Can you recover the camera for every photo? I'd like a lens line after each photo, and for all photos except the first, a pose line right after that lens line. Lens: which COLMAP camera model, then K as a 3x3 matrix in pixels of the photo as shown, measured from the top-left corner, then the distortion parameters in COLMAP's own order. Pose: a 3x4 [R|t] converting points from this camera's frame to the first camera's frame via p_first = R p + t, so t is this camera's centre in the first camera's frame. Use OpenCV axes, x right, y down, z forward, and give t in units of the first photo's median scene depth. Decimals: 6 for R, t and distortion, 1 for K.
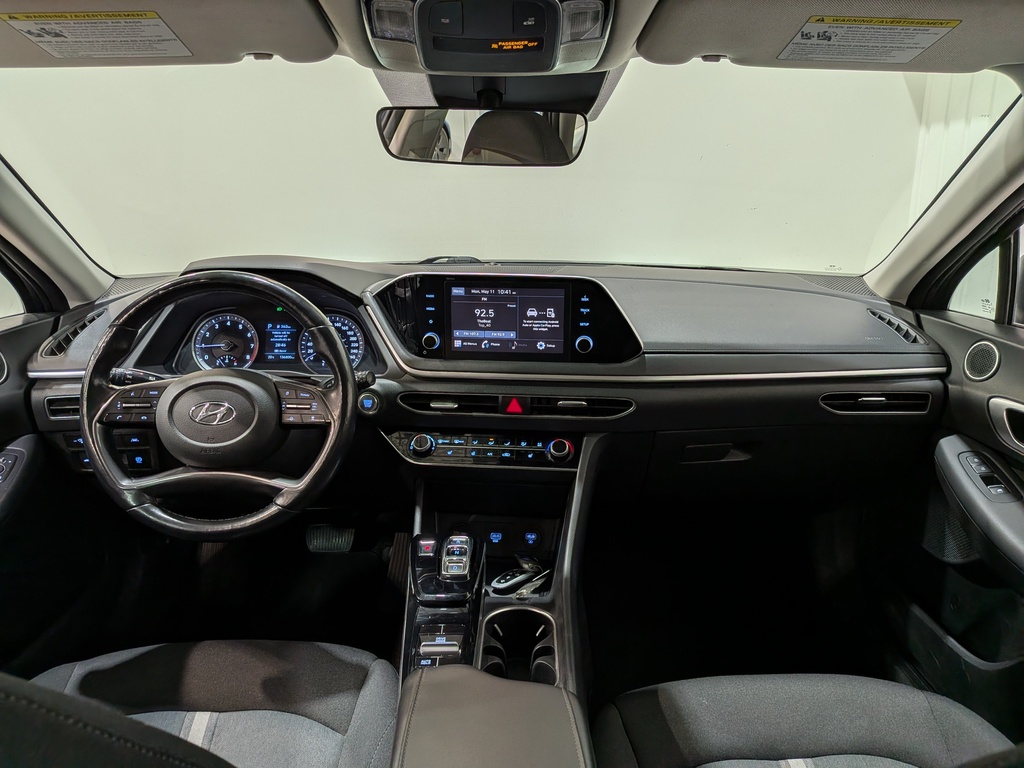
lens RADIAL K [[748.0, 0, 526.3], [0, 748.0, 384.9], [0, 0, 1]] dist [0.036133, -0.070218]
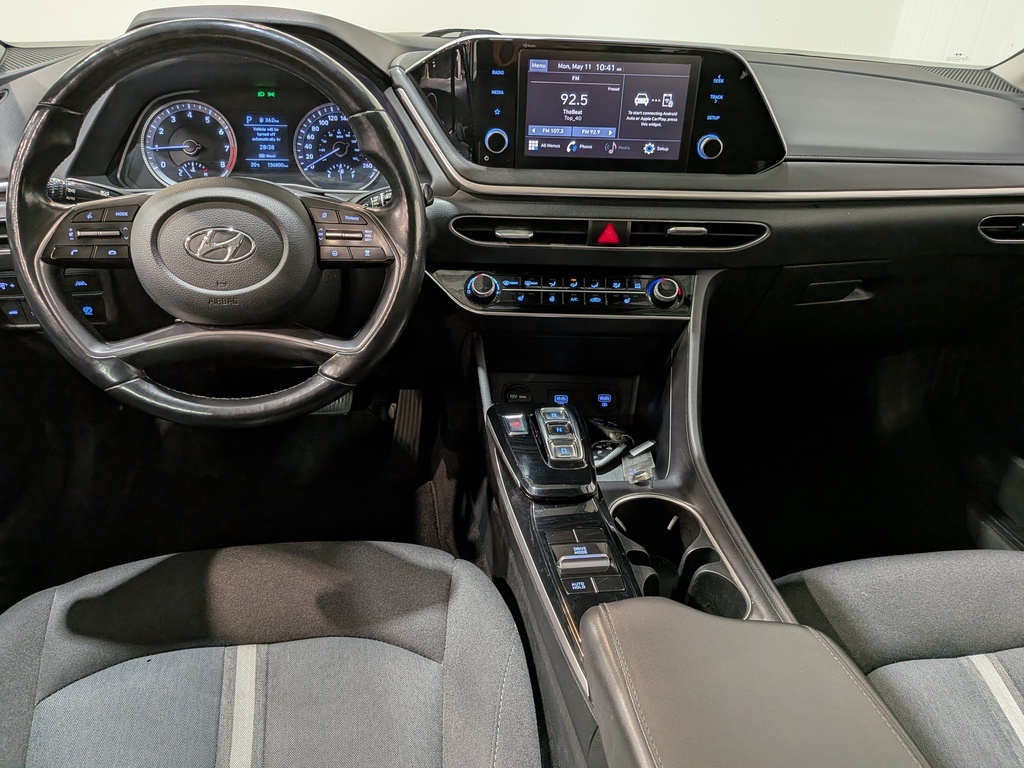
lens RADIAL K [[758.8, 0, 520.2], [0, 758.8, 407.1], [0, 0, 1]] dist [0.045957, -0.090060]
pose [[0.993480, -0.028698, 0.110339, -0.195589], [0.000789, 0.969509, 0.245056, 0.009747], [-0.114007, -0.243371, 0.963210, 0.235239]]
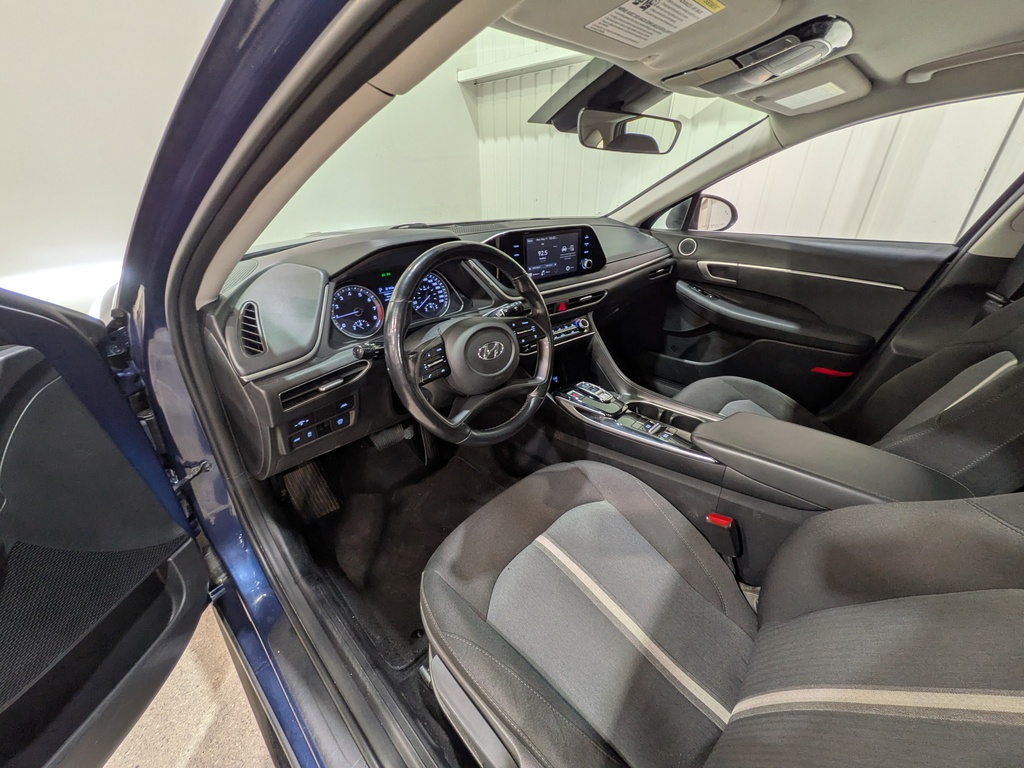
lens RADIAL K [[404.2, 0, 532.7], [0, 404.2, 380.1], [0, 0, 1]] dist [-0.004614, -0.000113]
pose [[0.698800, -0.328017, 0.635676, -0.718541], [0.189340, 0.941786, 0.277832, -0.084189], [-0.689804, -0.073790, 0.720226, 0.362816]]
